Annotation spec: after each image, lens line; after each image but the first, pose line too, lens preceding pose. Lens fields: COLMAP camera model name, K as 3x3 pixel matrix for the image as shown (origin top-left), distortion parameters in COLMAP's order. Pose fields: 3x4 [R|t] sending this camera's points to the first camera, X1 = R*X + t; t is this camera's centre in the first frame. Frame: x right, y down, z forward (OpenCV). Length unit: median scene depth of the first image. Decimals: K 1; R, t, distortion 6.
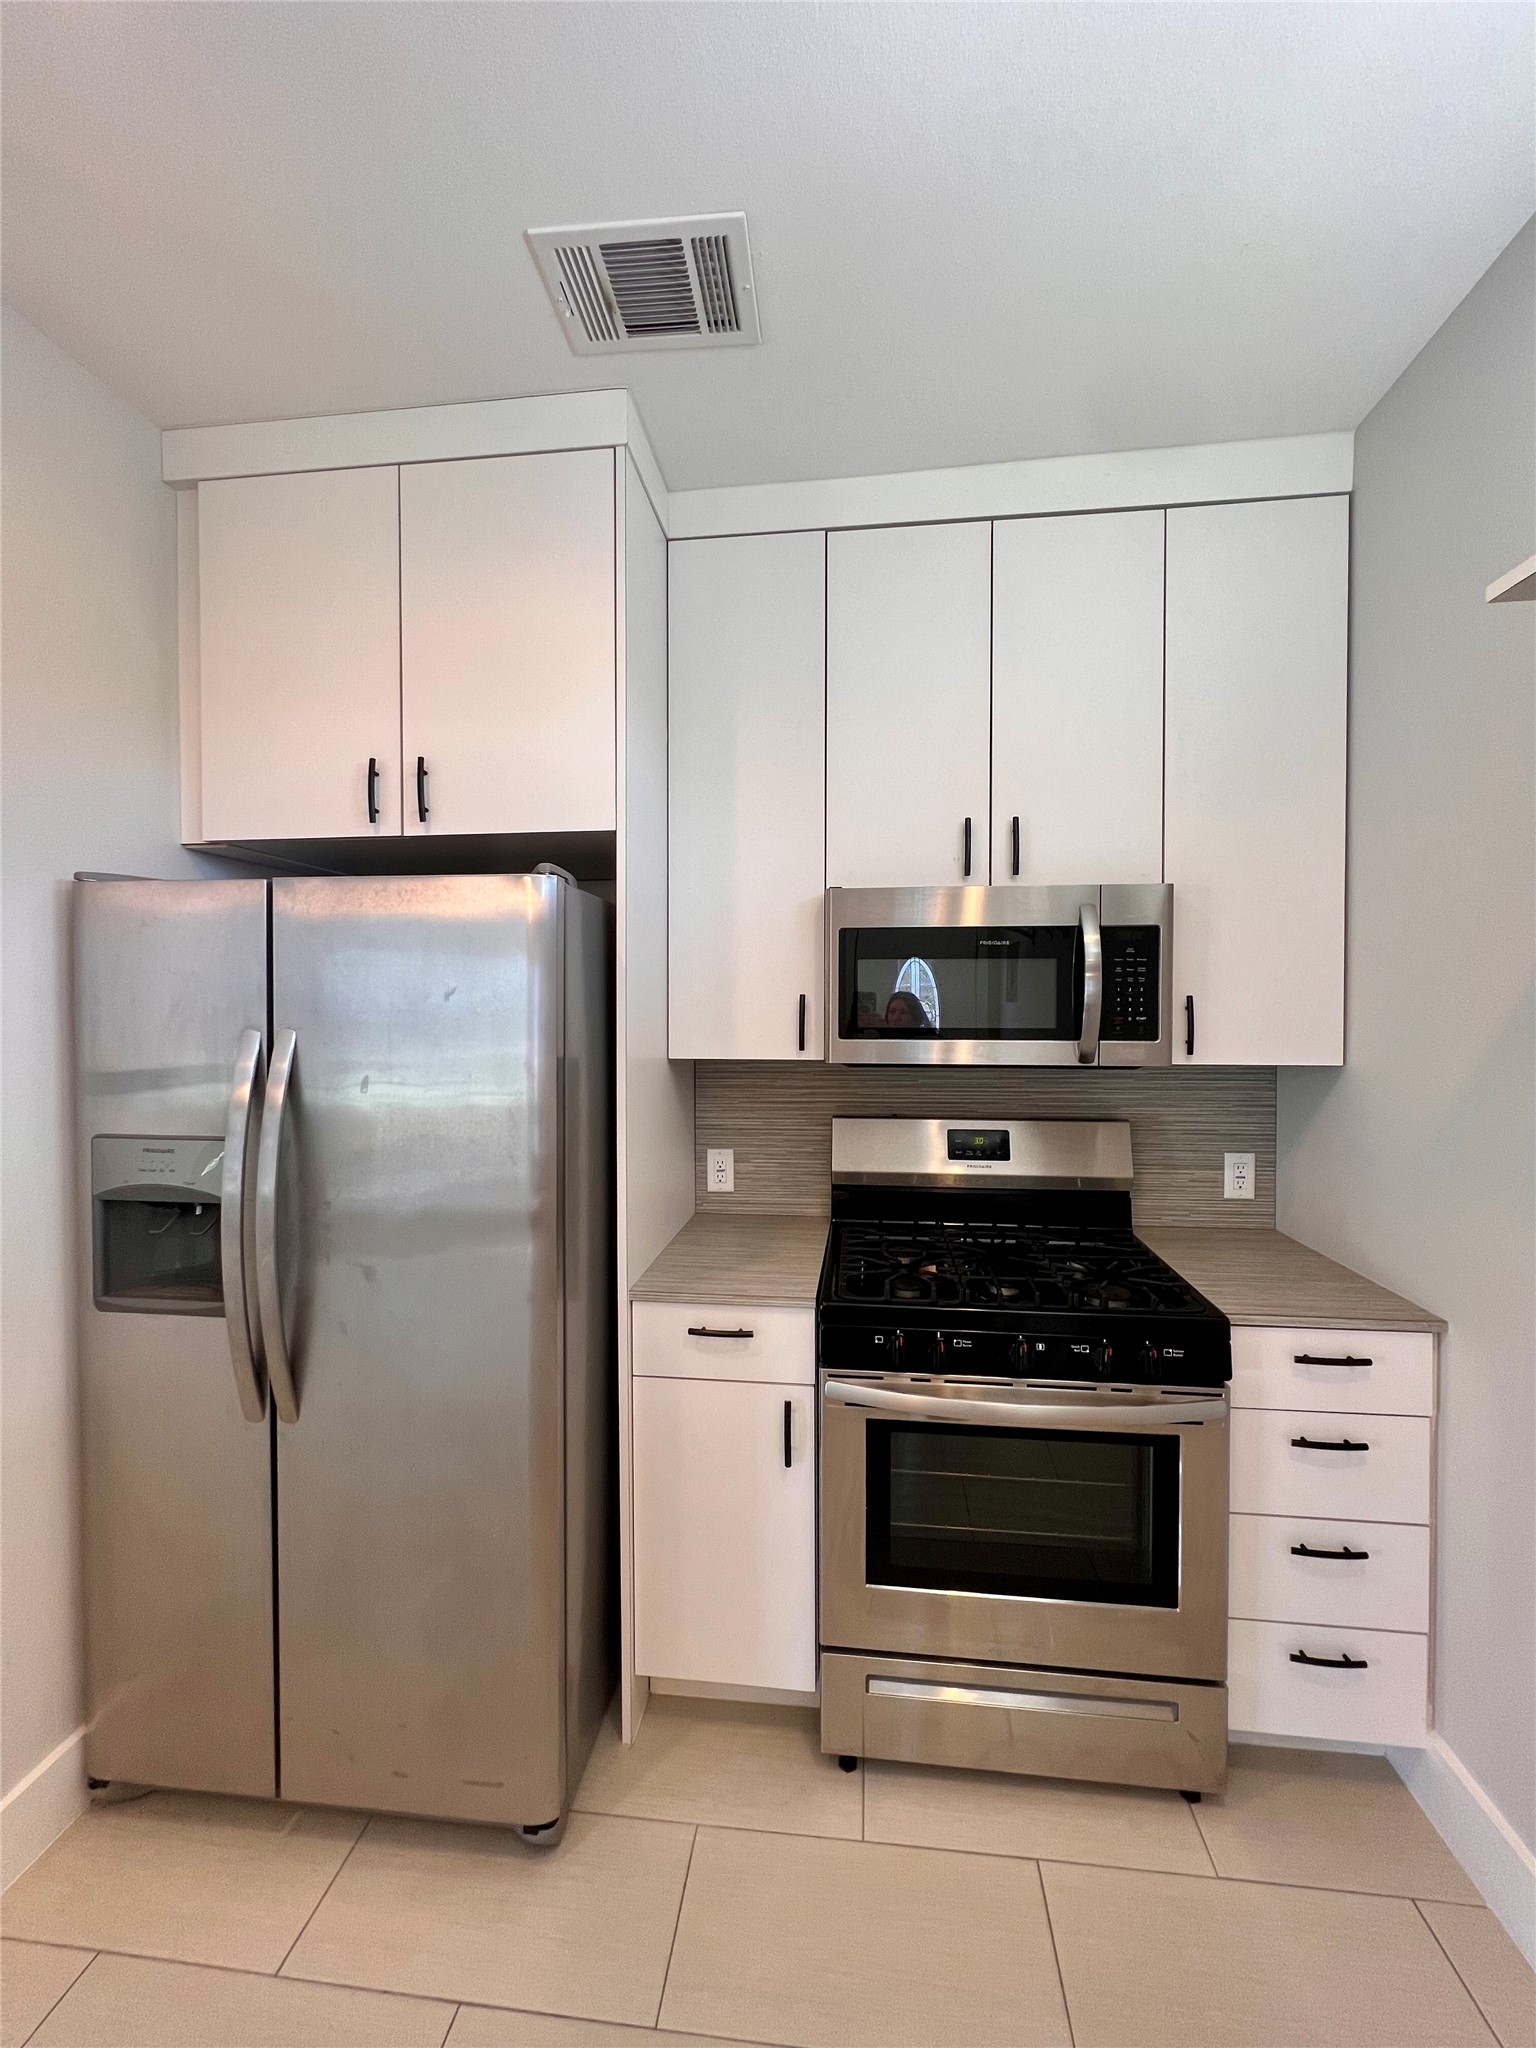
lens RADIAL K [[820.2, 0, 772.9], [0, 820.2, 1020.2], [0, 0, 1]] dist [0.000830, 0.000195]
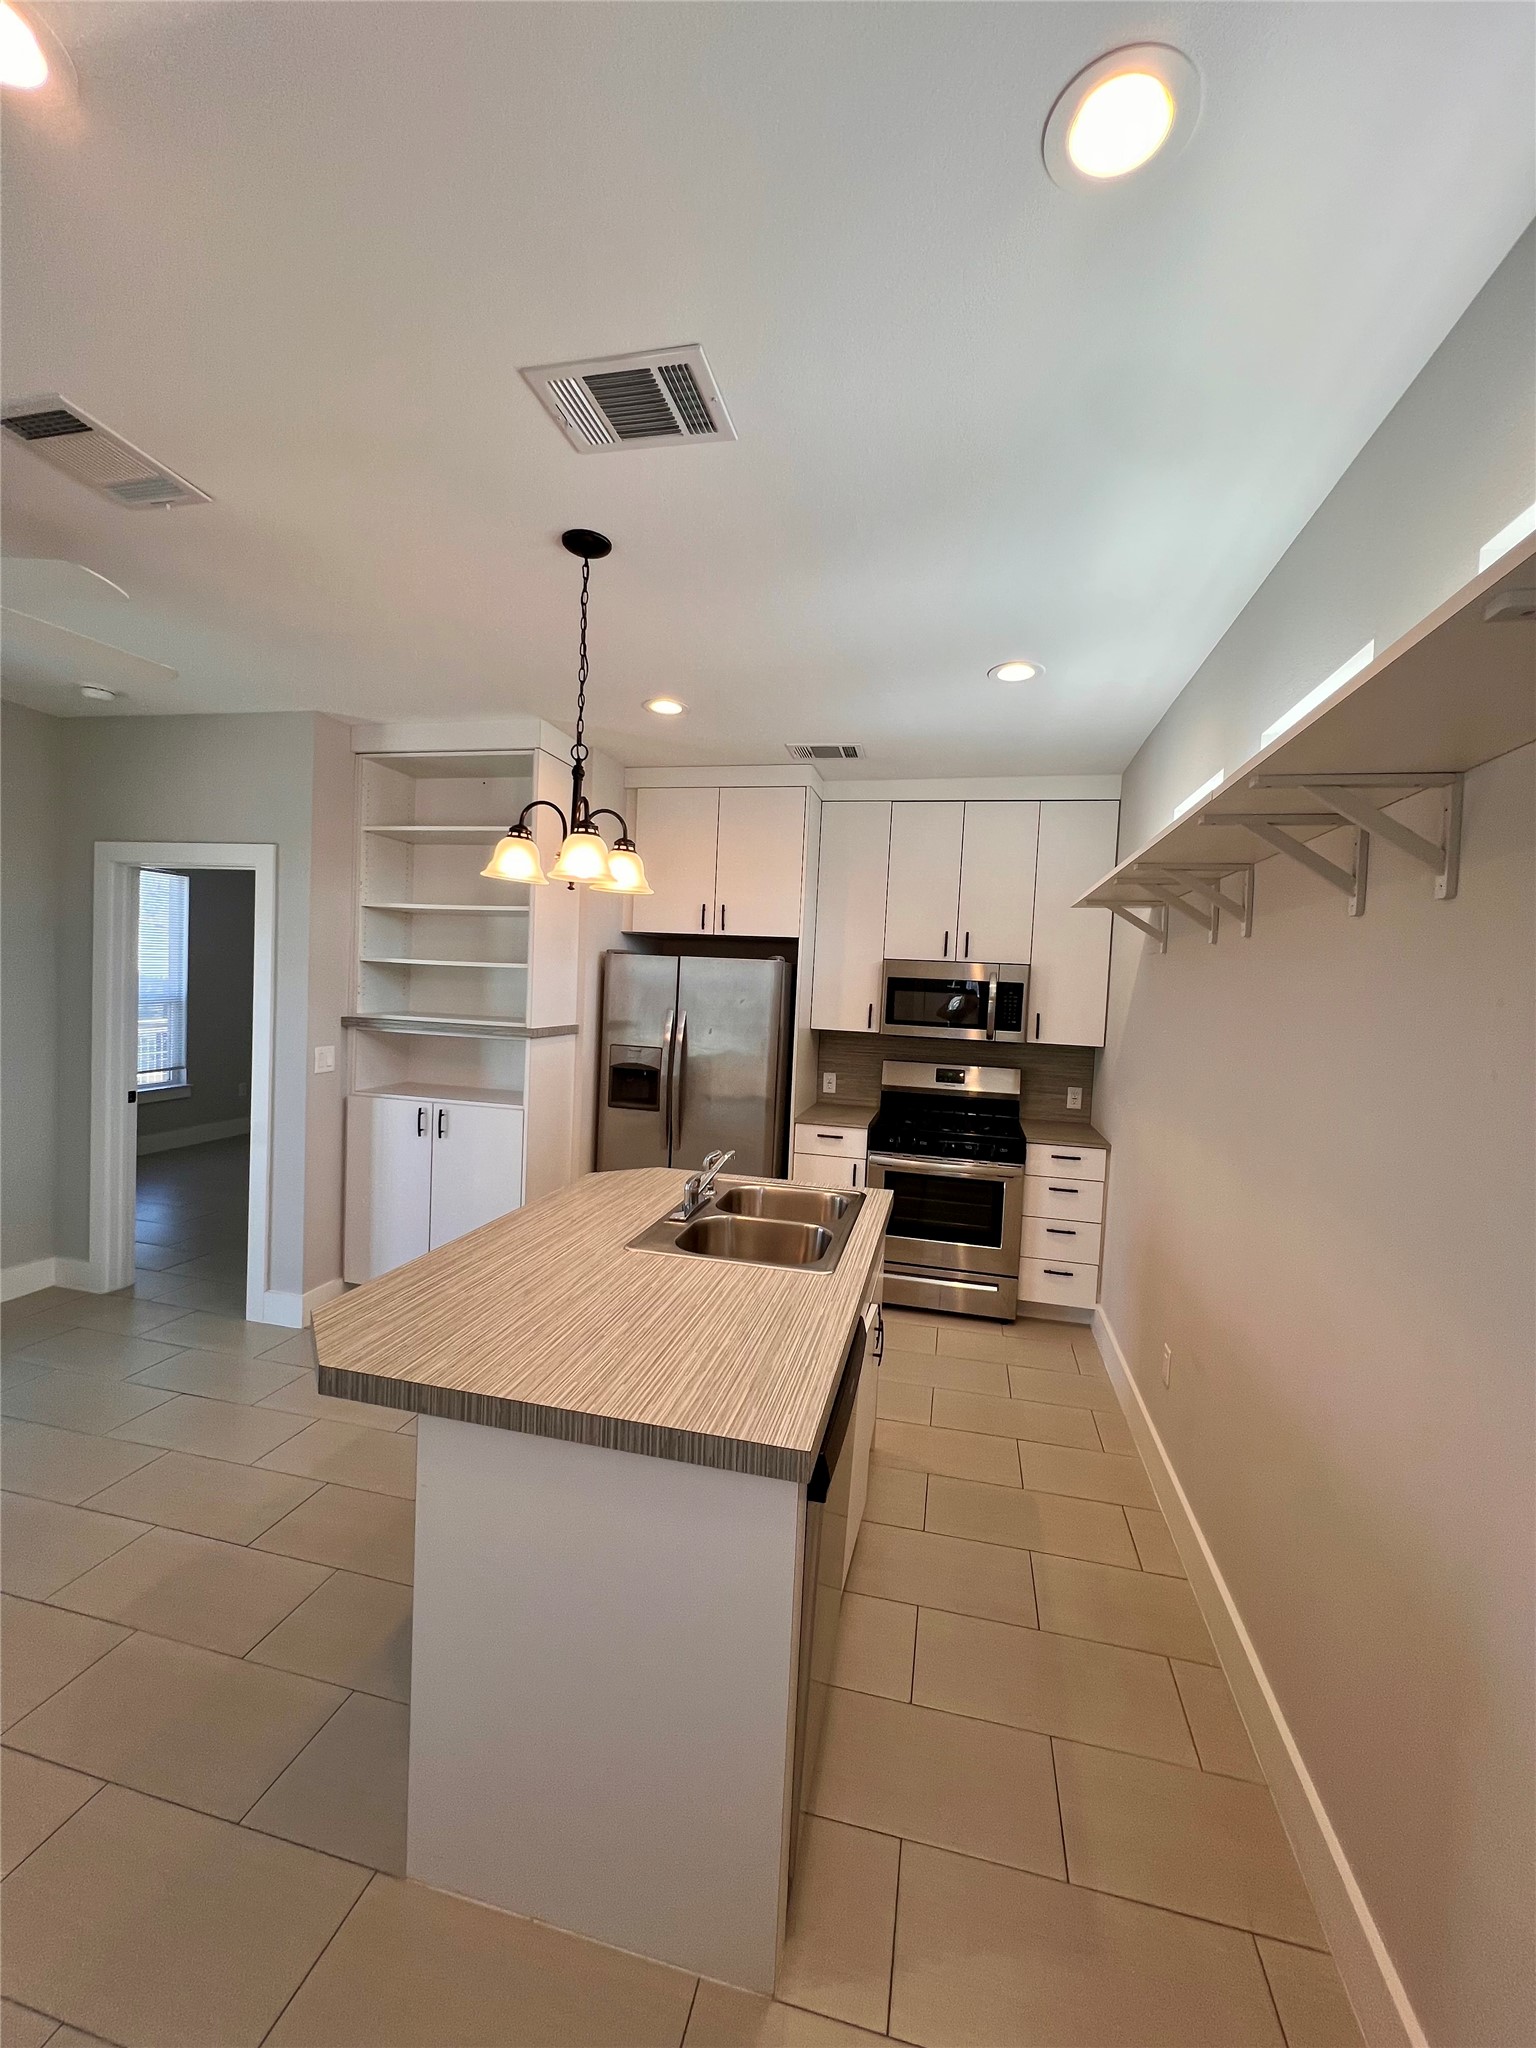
lens RADIAL K [[818.9, 0, 772.3], [0, 818.9, 1018.7], [0, 0, 1]] dist [-0.001646, 0.000921]
pose [[0.992617, 0.052499, -0.109343, 0.015559], [-0.049543, 0.998334, 0.029582, -0.049185], [0.110714, -0.023946, 0.993564, -1.484535]]
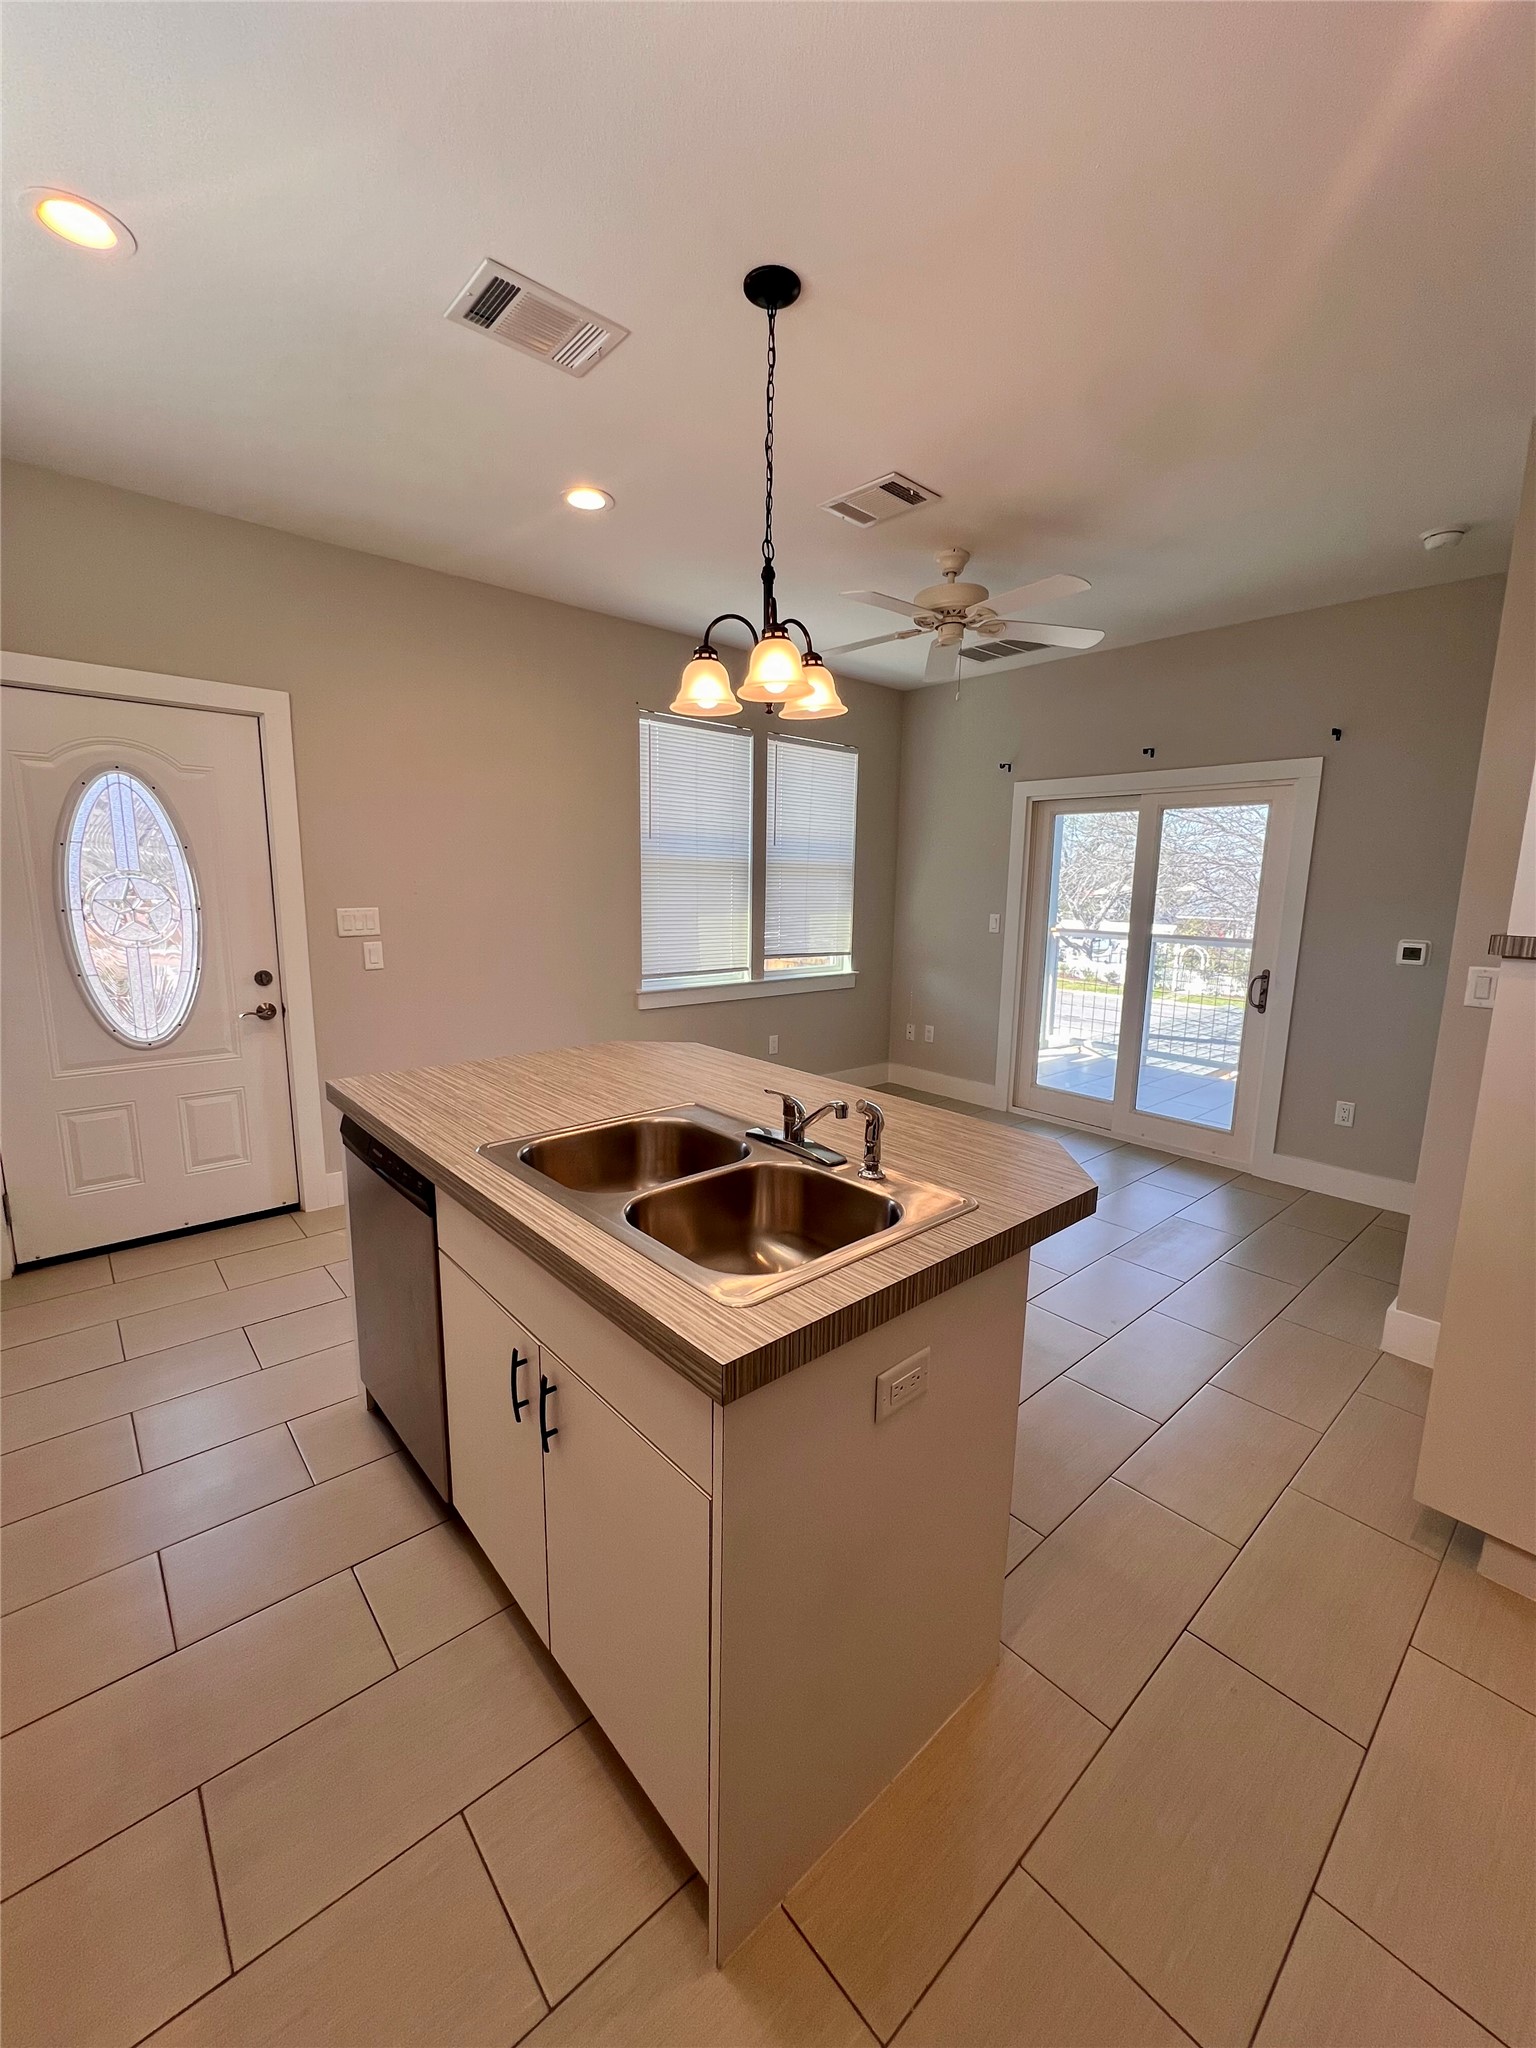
lens RADIAL K [[820.2, 0, 769.8], [0, 820.2, 1021.4], [0, 0, 1]] dist [0.000830, 0.000195]
pose [[-0.668122, 0.117444, -0.734725, 0.446312], [-0.029407, 0.982525, 0.183795, 0.018014], [0.743471, 0.144404, -0.652992, 0.550159]]
